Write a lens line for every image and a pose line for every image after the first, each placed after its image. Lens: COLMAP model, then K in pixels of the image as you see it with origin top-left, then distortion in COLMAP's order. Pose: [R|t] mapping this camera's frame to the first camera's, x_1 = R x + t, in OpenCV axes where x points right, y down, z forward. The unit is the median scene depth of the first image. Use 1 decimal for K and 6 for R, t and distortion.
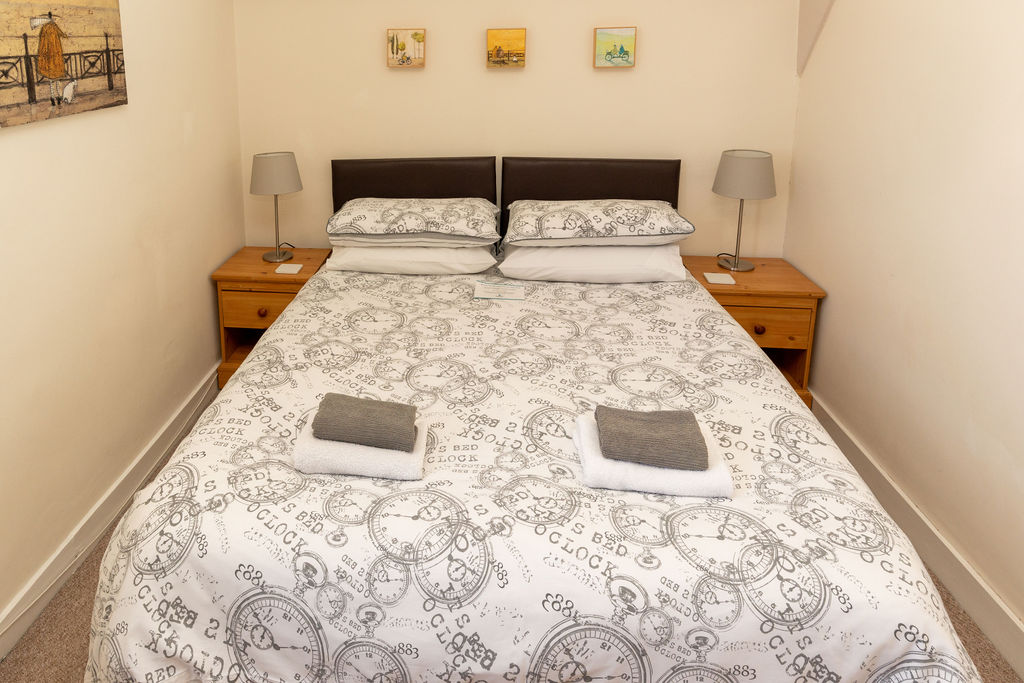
lens RADIAL K [[462.2, 0, 512.0], [0, 462.2, 341.5], [0, 0, 1]] dist [-0.000156, 0.000077]
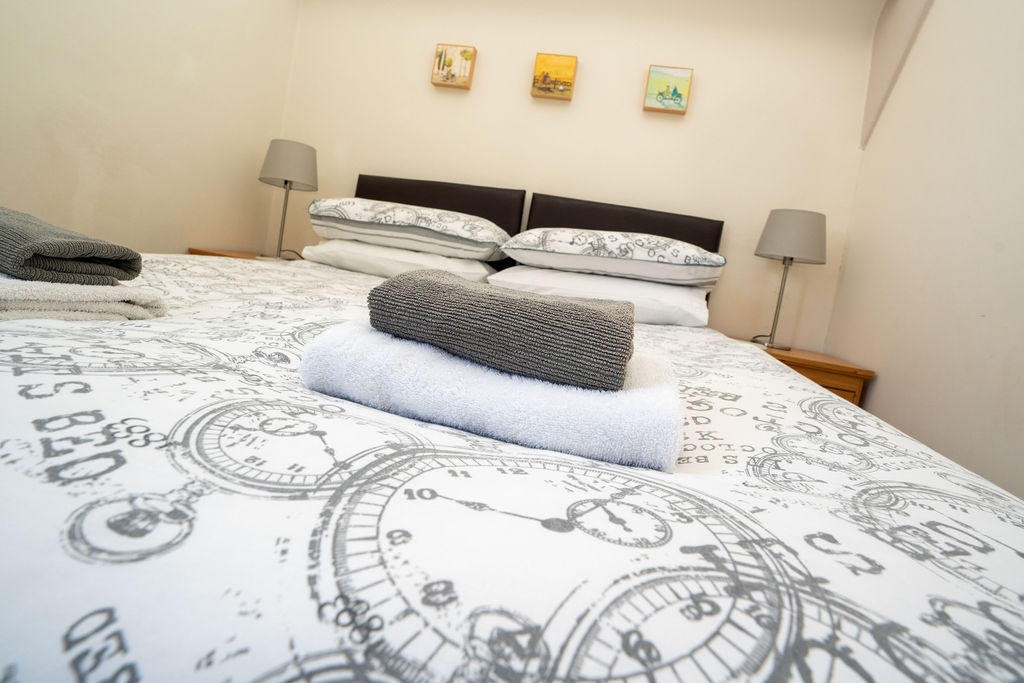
lens RADIAL K [[509.0, 0, 512.0], [0, 509.0, 341.5], [0, 0, 1]] dist [-0.063417, 0.024767]
pose [[0.981650, 0.188129, -0.031144, 0.076527], [-0.190574, 0.973547, -0.126043, 0.067947], [0.006607, 0.129666, 0.991536, 0.135452]]
